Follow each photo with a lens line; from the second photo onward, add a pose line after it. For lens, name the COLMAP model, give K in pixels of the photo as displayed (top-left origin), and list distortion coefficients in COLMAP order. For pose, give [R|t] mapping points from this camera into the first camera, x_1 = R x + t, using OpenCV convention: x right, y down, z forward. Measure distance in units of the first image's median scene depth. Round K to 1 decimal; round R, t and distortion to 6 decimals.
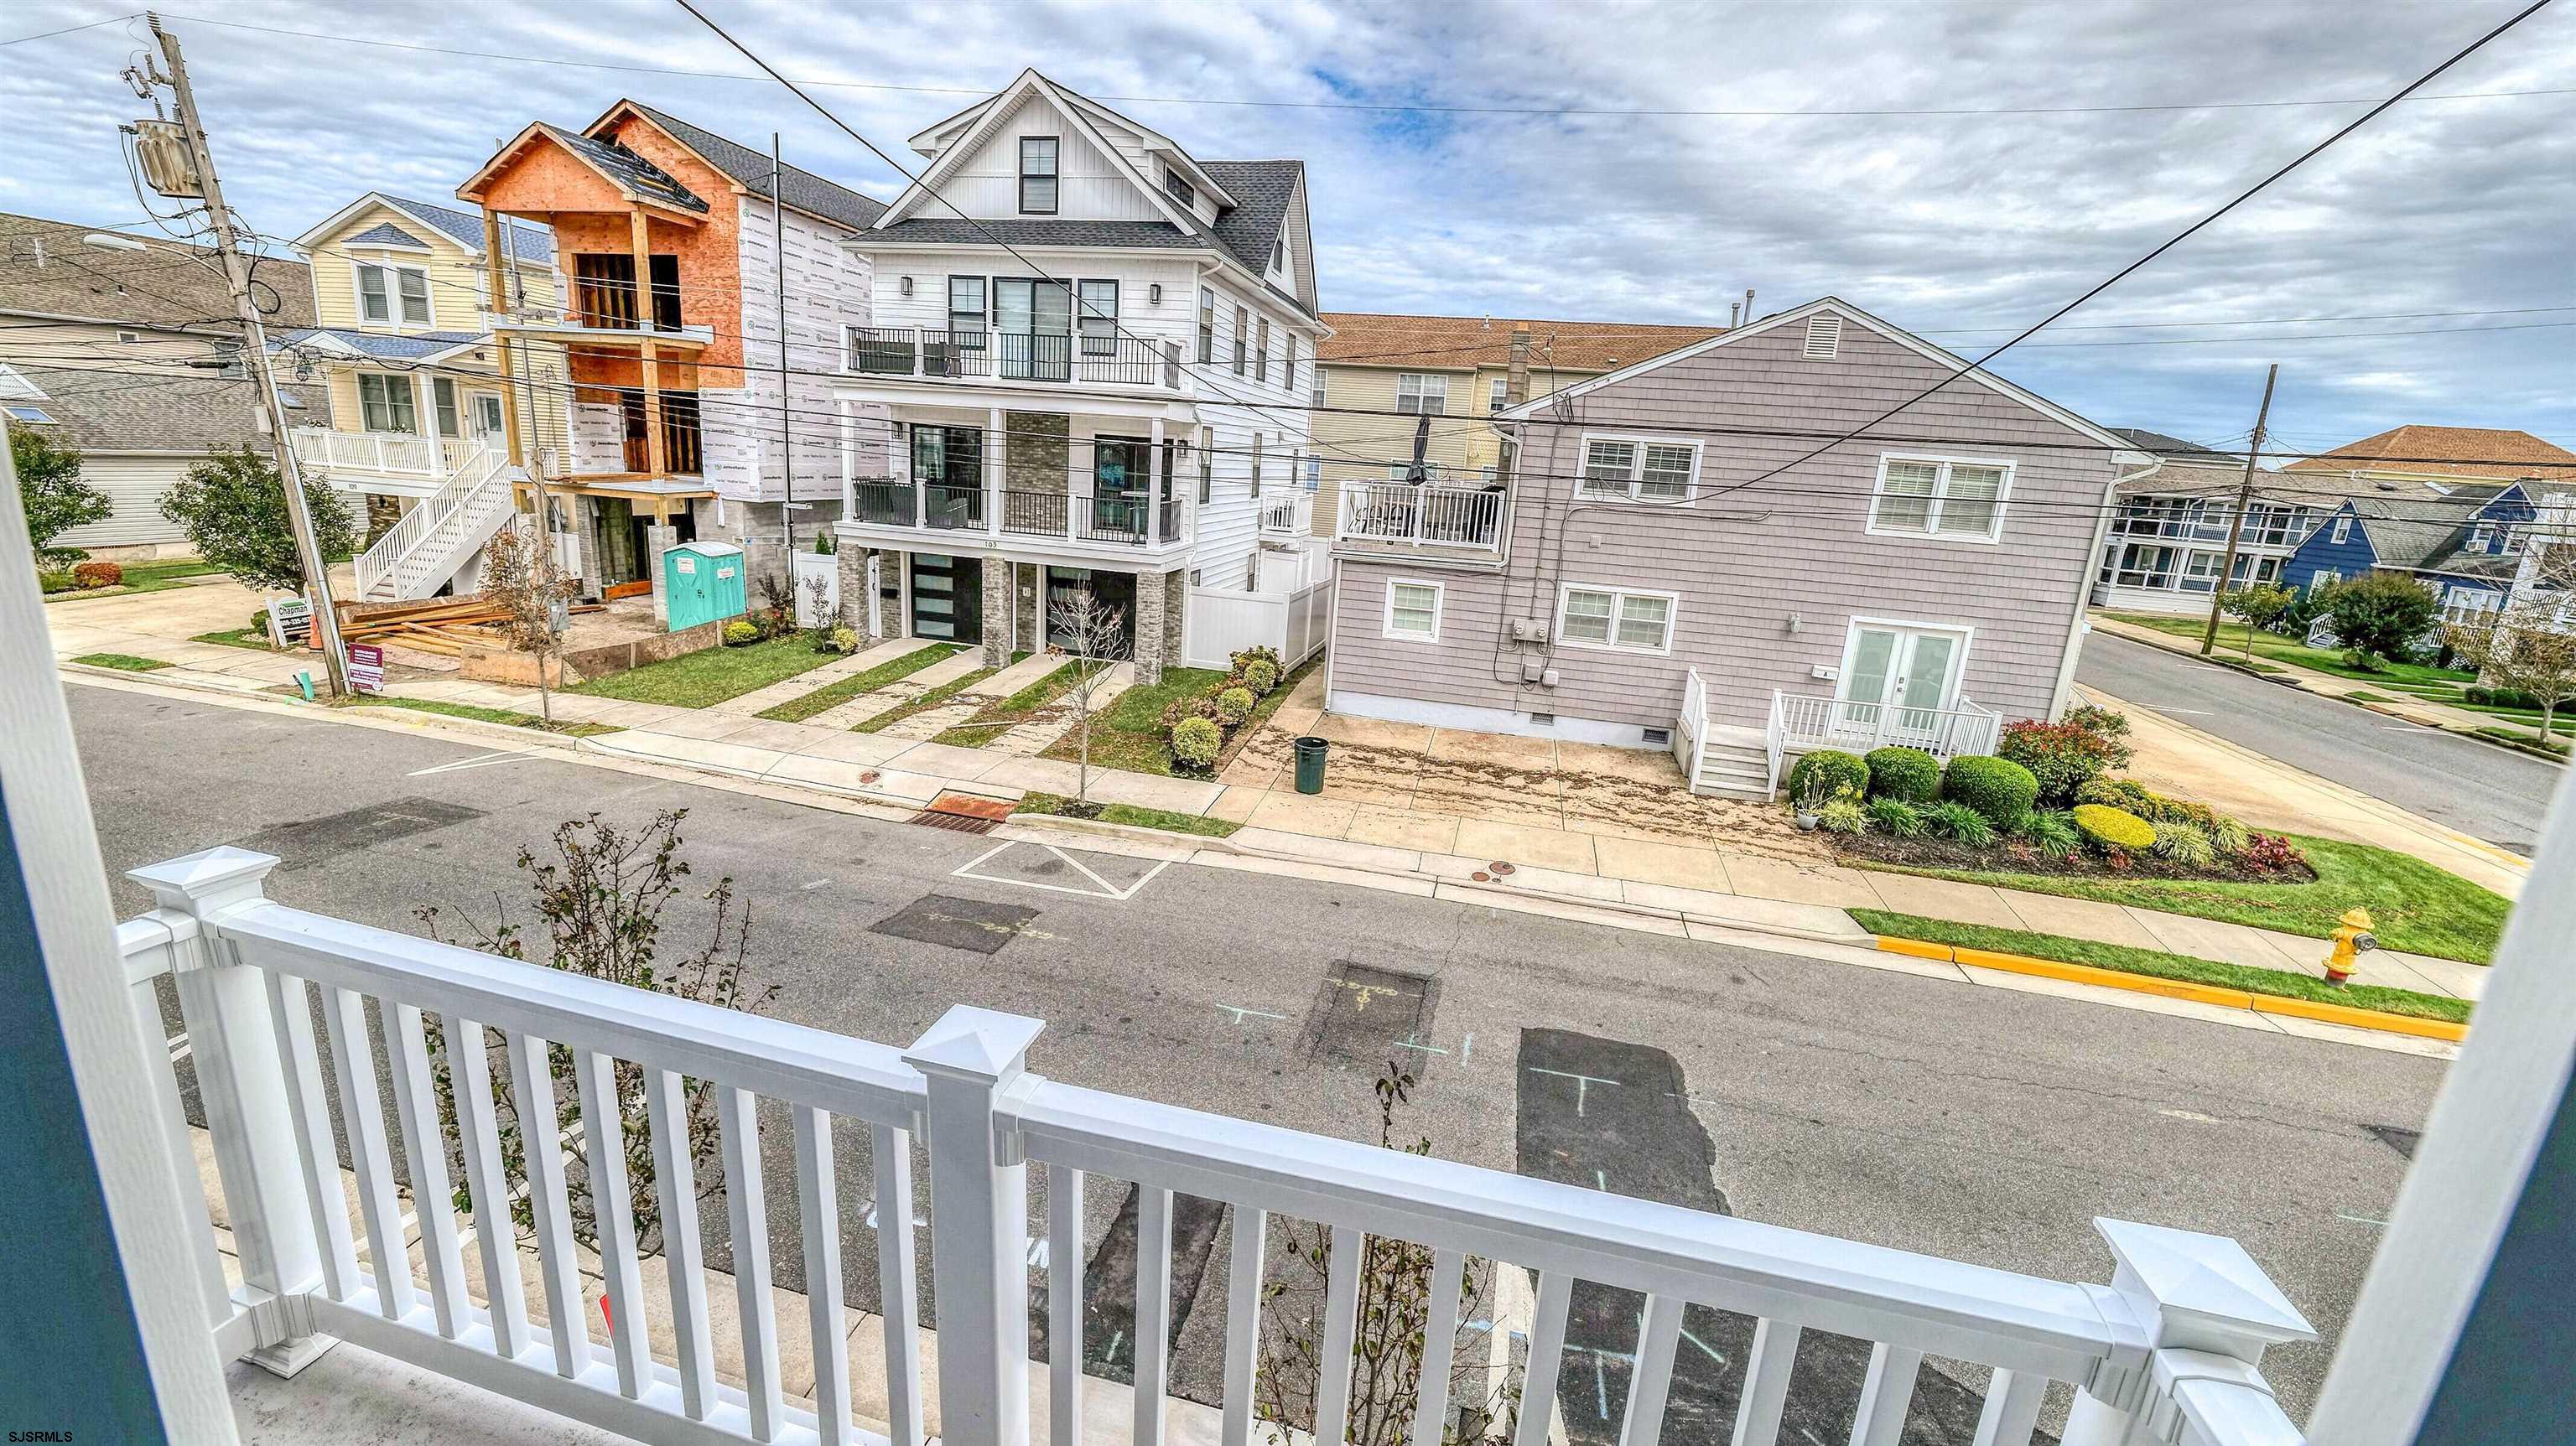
lens RADIAL K [[1050.6, 0, 1273.3], [0, 1050.6, 724.8], [0, 0, 1]] dist [-0.012242, 0.001294]
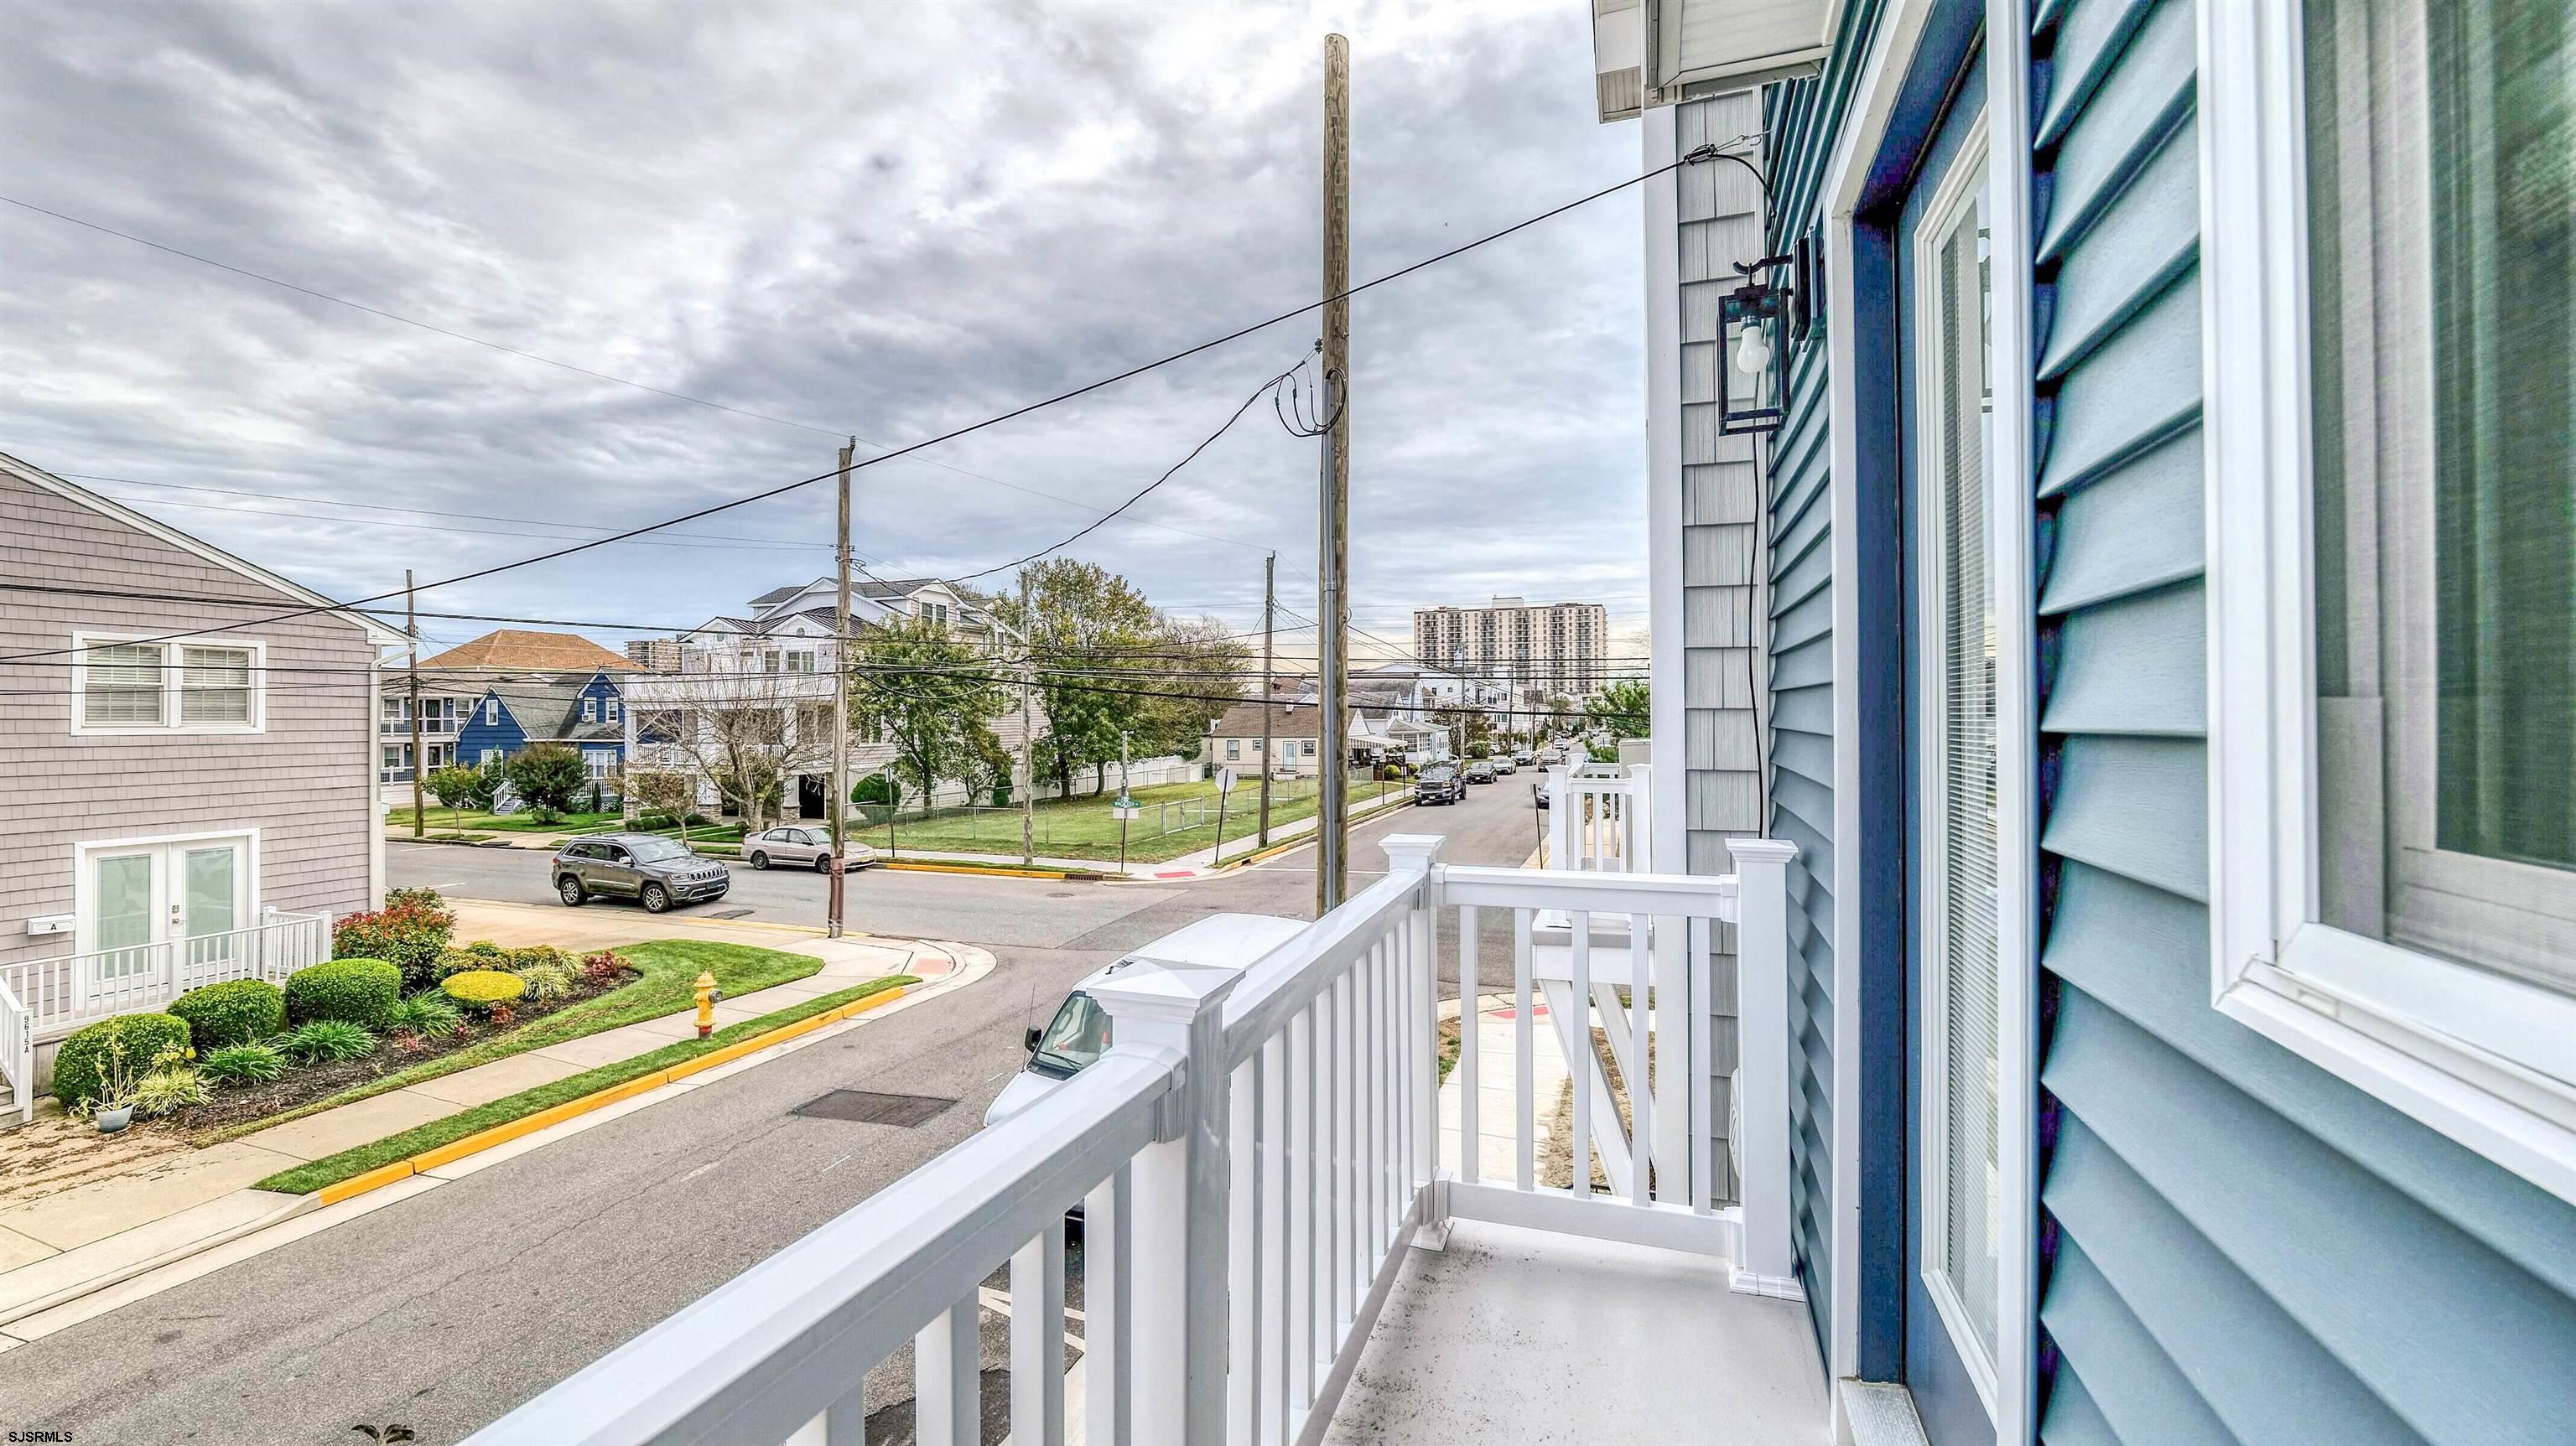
lens RADIAL K [[1050.6, 0, 1275.2], [0, 1050.6, 710.7], [0, 0, 1]] dist [-0.012242, 0.001294]
pose [[0.099946, -0.057256, 0.993344, -0.086000], [0.261028, 0.964885, 0.029353, 0.006581], [-0.960143, 0.256357, 0.111381, 0.058801]]
